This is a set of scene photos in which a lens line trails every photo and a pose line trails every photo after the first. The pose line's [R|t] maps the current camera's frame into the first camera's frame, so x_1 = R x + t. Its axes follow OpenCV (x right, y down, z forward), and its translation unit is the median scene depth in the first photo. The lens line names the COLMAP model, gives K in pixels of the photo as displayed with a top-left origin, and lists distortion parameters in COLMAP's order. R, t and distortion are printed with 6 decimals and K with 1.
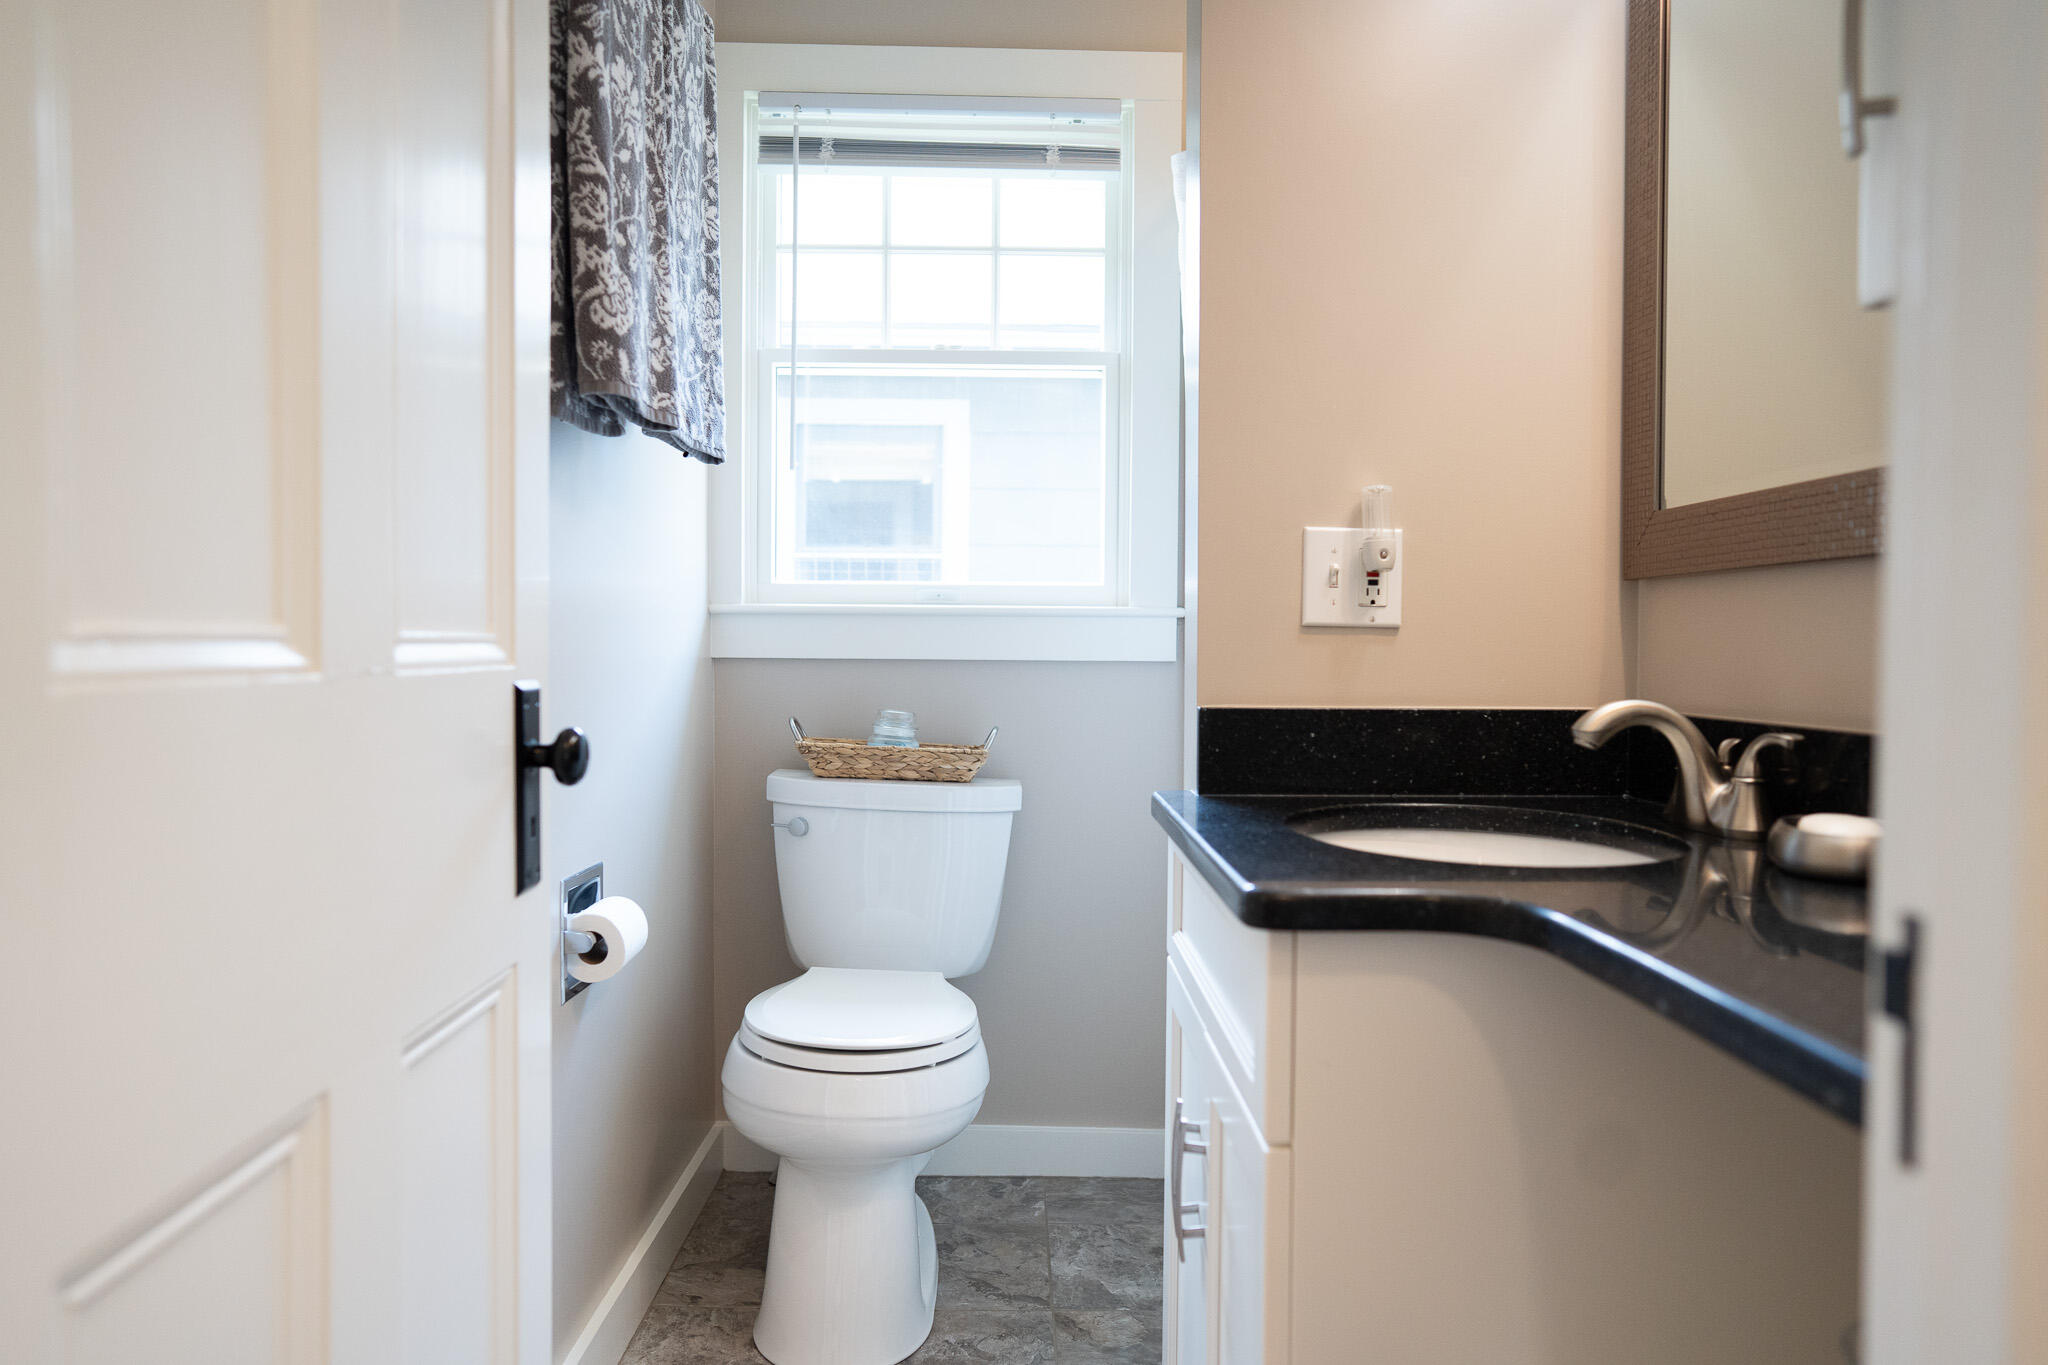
lens RADIAL K [[1362.9, 0, 1080.2], [0, 1362.9, 677.7], [0, 0, 1]] dist [-0.004283, 0.011331]
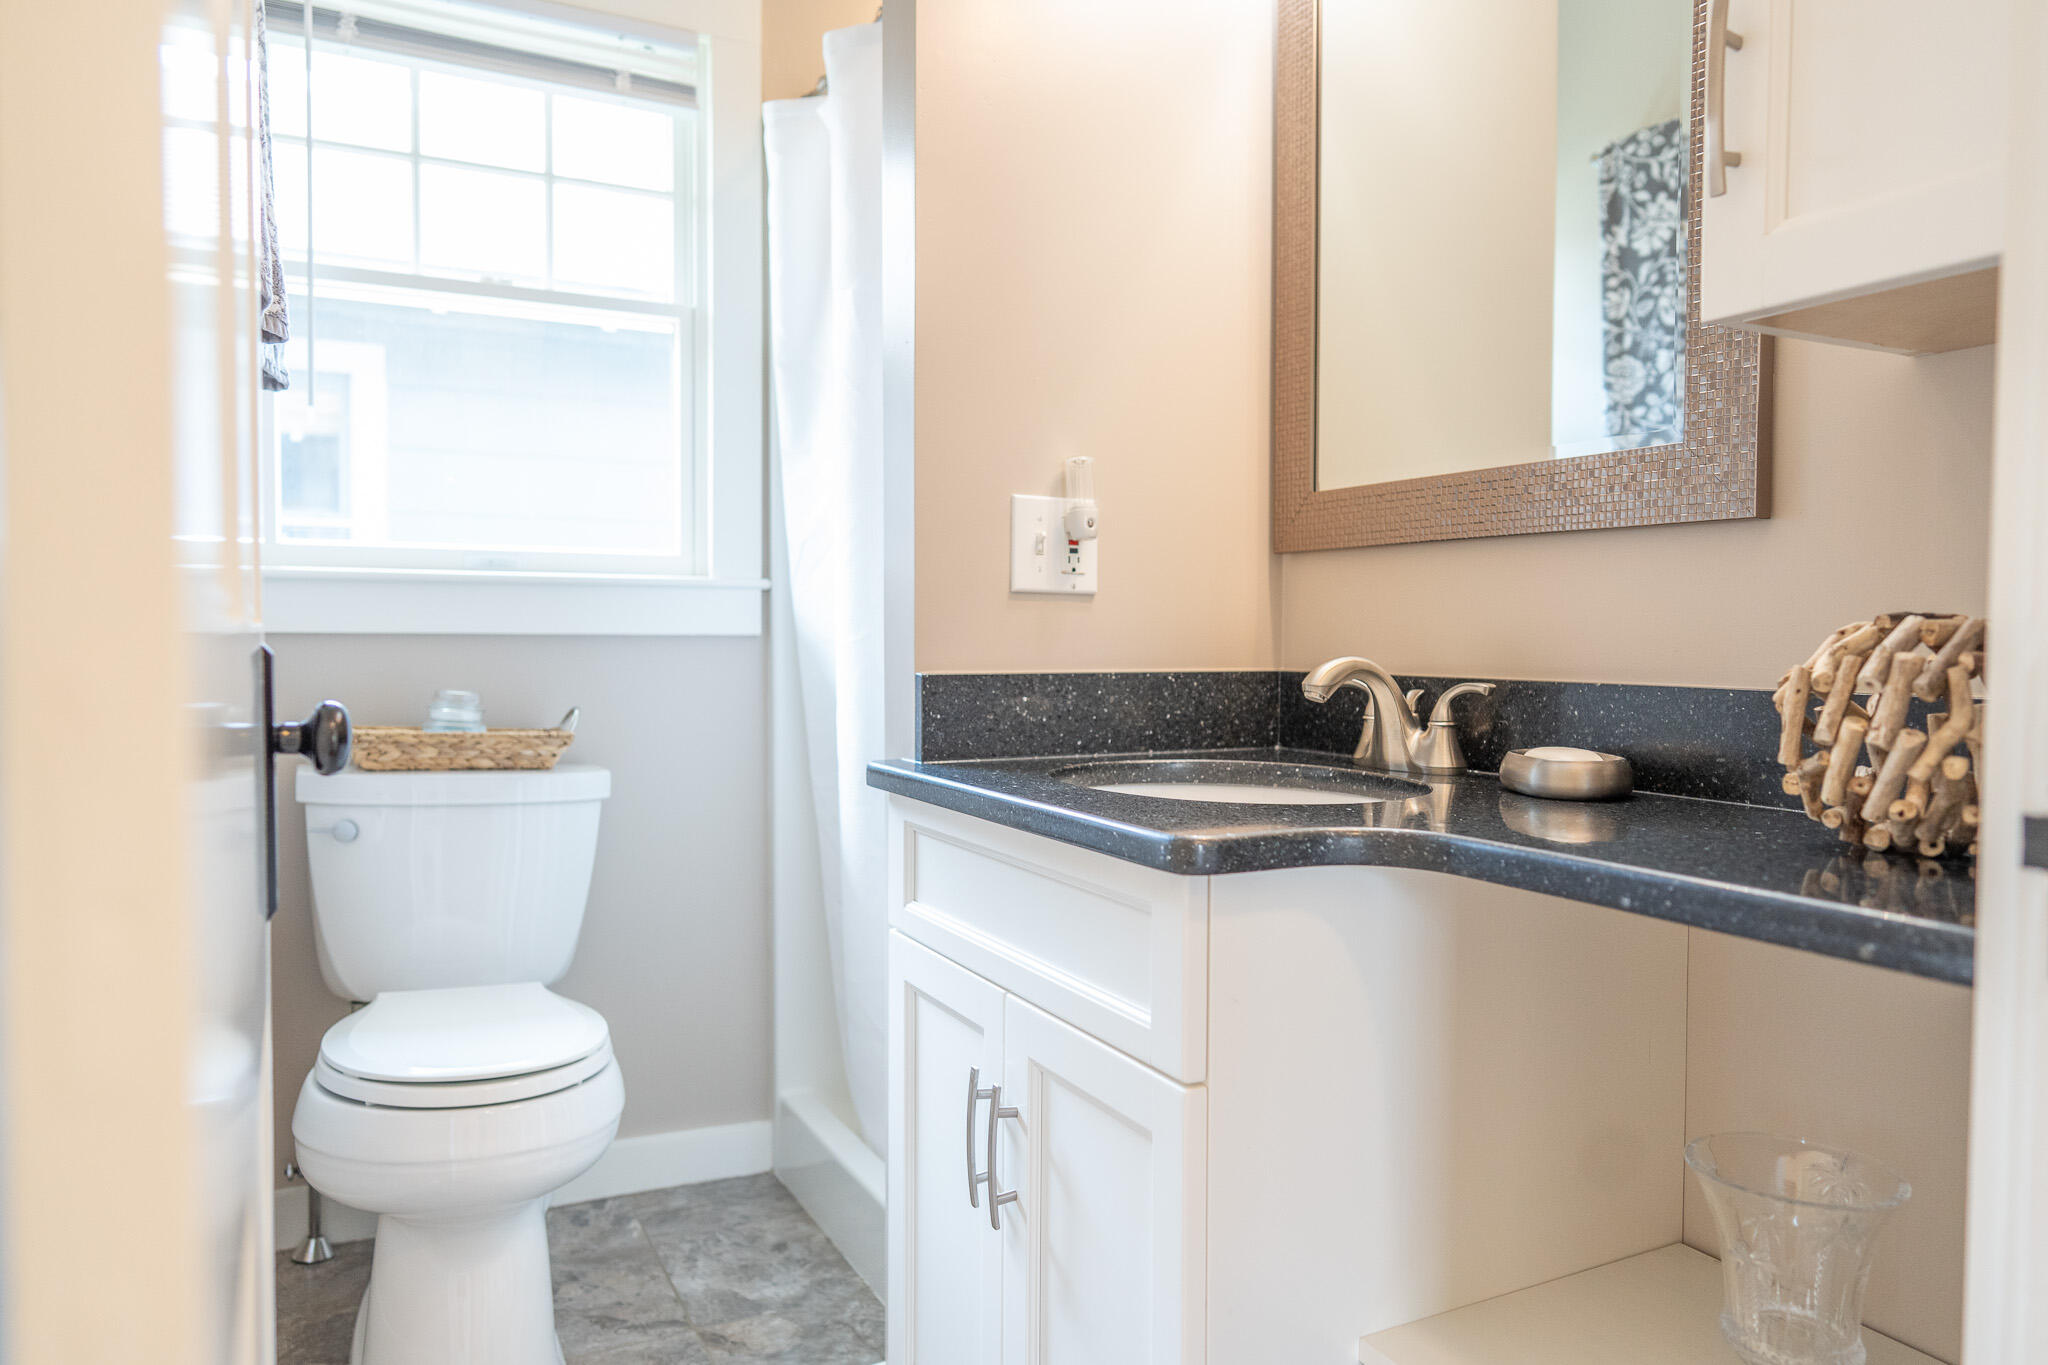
lens RADIAL K [[1362.9, 0, 1033.7], [0, 1362.9, 679.6], [0, 0, 1]] dist [-0.004283, 0.011331]
pose [[0.902426, -0.016465, 0.430530, -0.203854], [0.011862, 0.999840, 0.013372, 0.010815], [-0.430681, -0.006960, 0.902477, 0.063670]]
